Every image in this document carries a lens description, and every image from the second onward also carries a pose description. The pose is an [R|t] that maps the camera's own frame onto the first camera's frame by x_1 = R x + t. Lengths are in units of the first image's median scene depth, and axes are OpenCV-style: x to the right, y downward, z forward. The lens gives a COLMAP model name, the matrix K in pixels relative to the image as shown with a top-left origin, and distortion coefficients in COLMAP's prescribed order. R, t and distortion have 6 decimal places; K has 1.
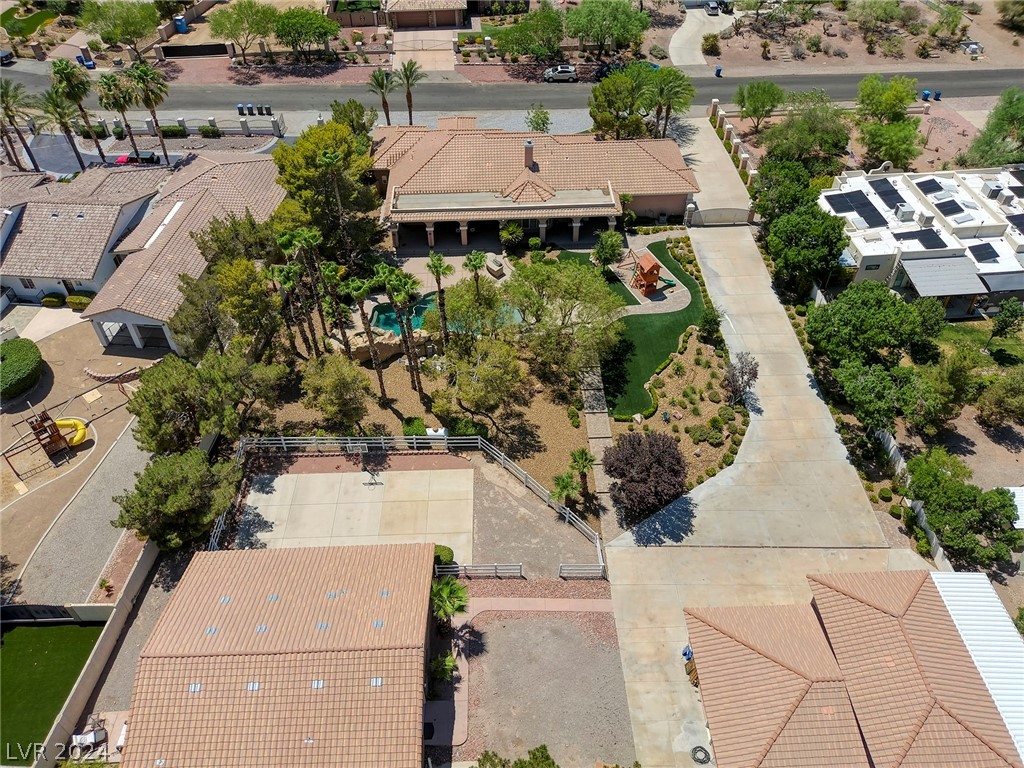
lens RADIAL K [[766.0, 0, 512.0], [0, 766.0, 384.0], [0, 0, 1]] dist [0.110592, -0.176829]
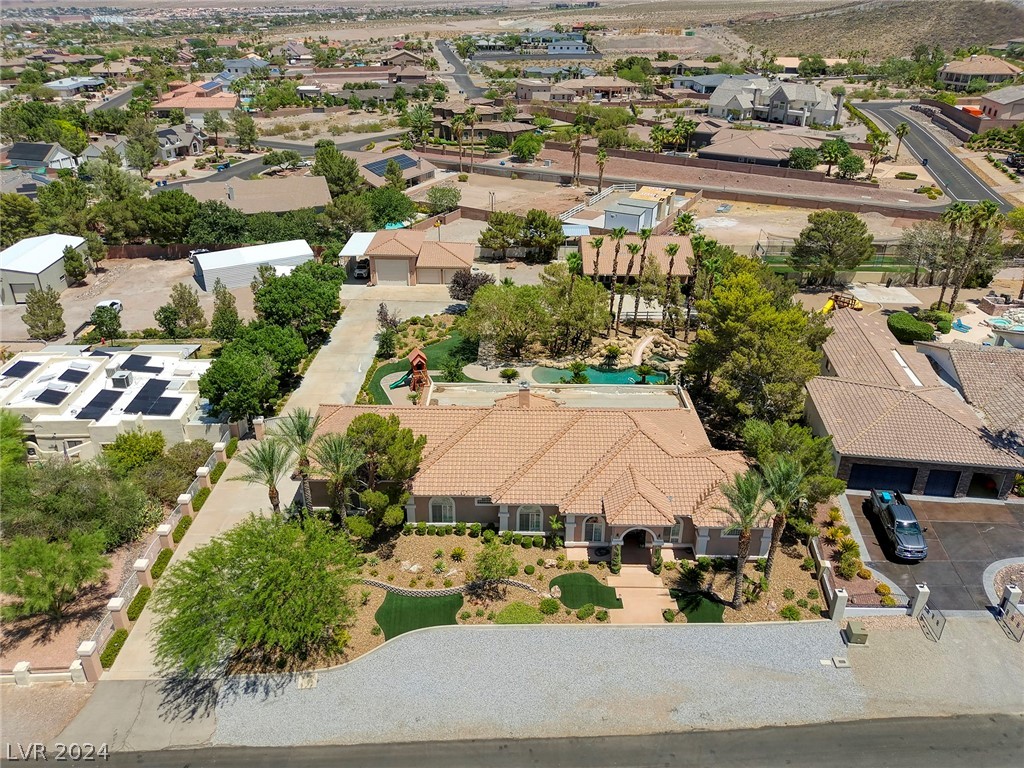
lens RADIAL K [[766.0, 0, 512.0], [0, 766.0, 384.0], [0, 0, 1]] dist [0.110592, -0.176829]
pose [[-0.999127, -0.015818, 0.038673, 0.004606], [0.030894, 0.343490, 0.938648, -1.354891], [-0.028132, 0.939023, -0.342701, 1.649136]]
